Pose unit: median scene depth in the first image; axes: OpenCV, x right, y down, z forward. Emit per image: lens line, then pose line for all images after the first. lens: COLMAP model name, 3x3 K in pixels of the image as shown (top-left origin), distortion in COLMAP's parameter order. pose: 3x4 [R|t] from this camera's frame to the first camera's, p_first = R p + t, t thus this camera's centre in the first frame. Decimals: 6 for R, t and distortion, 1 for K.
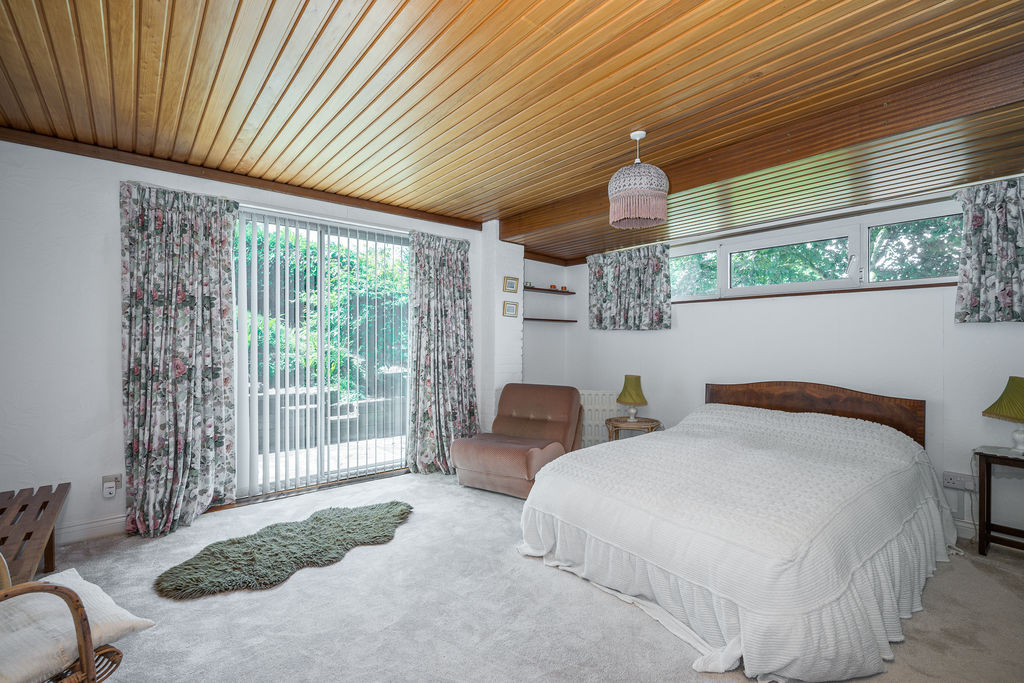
lens RADIAL K [[458.4, 0, 514.4], [0, 458.4, 344.0], [0, 0, 1]] dist [0.001184, 0.000381]
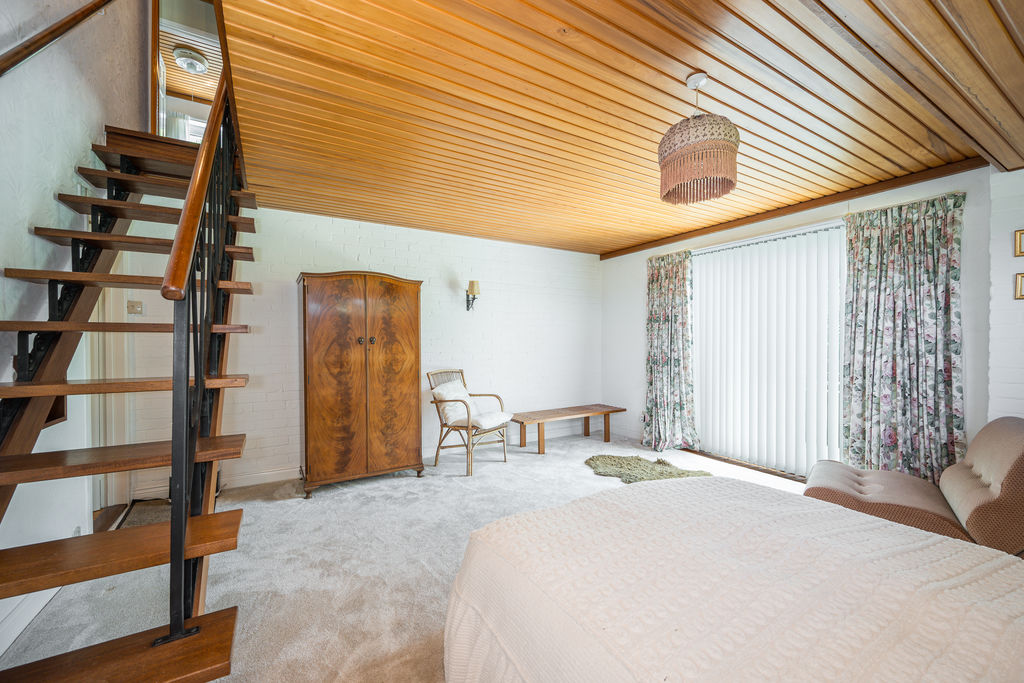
lens RADIAL K [[411.3, 0, 515.1], [0, 411.3, 341.1], [0, 0, 1]] dist [-0.004200, 0.001108]
pose [[-0.149685, -0.003040, -0.988729, 0.695430], [-0.006240, 0.999978, -0.002130, -0.004109], [0.988714, 0.005851, -0.149700, 0.540917]]
